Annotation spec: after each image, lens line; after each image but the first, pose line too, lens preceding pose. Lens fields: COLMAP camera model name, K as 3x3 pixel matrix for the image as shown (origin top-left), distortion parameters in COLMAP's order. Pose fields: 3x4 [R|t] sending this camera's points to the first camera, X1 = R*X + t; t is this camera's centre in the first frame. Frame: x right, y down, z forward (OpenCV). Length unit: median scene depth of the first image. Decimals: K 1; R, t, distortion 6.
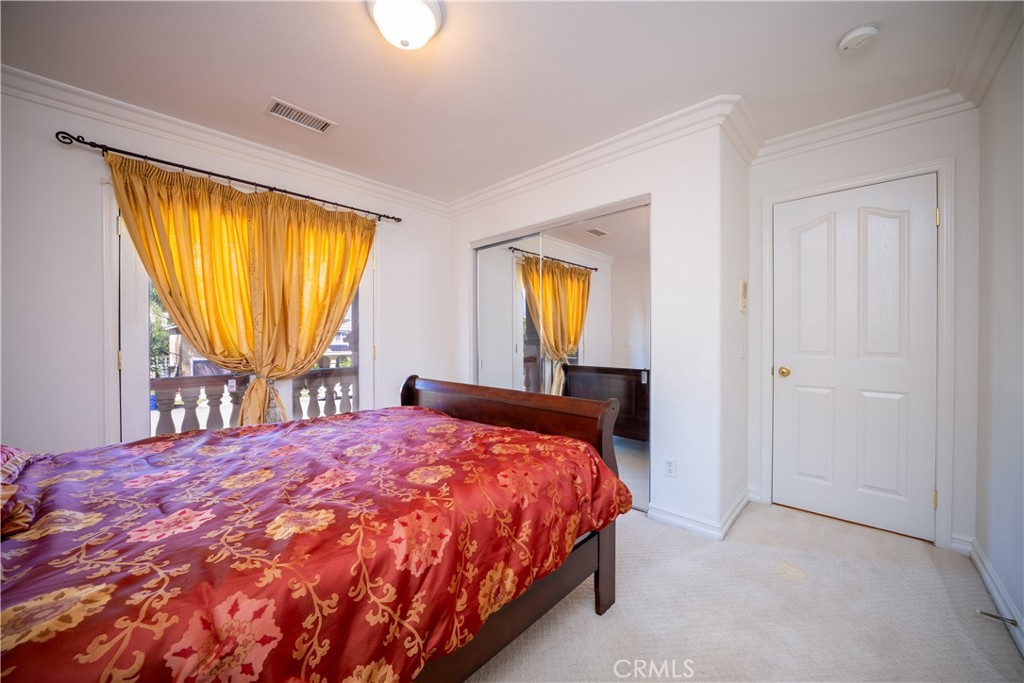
lens RADIAL K [[393.5, 0, 519.5], [0, 393.5, 343.5], [0, 0, 1]] dist [-0.008384, -0.000052]
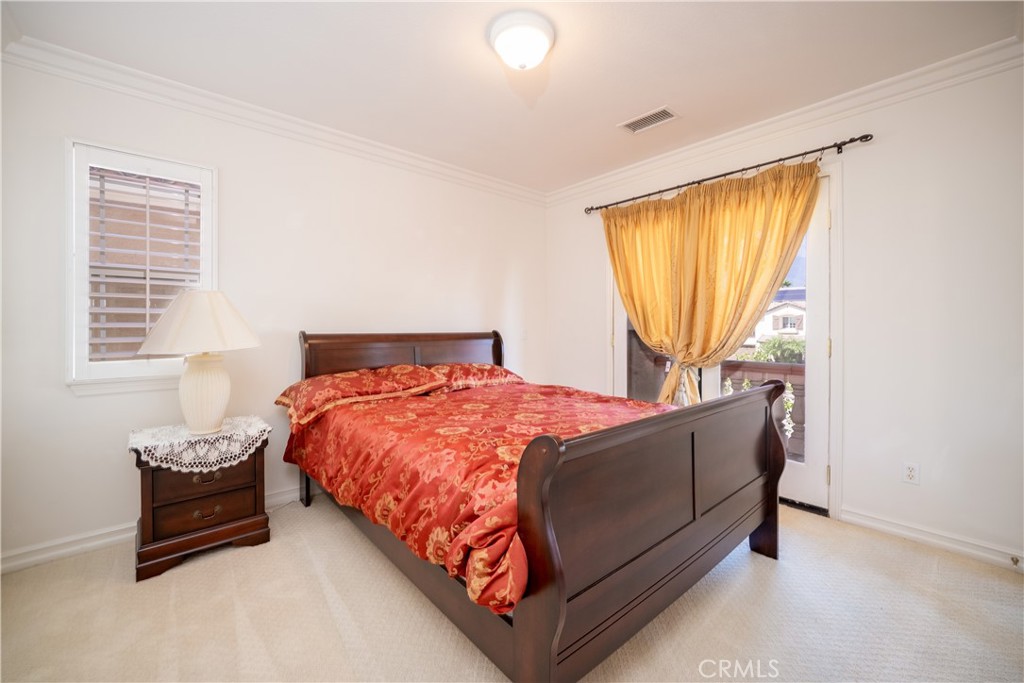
lens RADIAL K [[415.0, 0, 510.5], [0, 415.0, 320.1], [0, 0, 1]] dist [0.000826, 0.000089]
pose [[-0.146514, 0.003993, -0.989201, 0.558949], [-0.006442, 0.999967, 0.004990, -0.034701], [0.989188, 0.007103, -0.146483, 0.714757]]
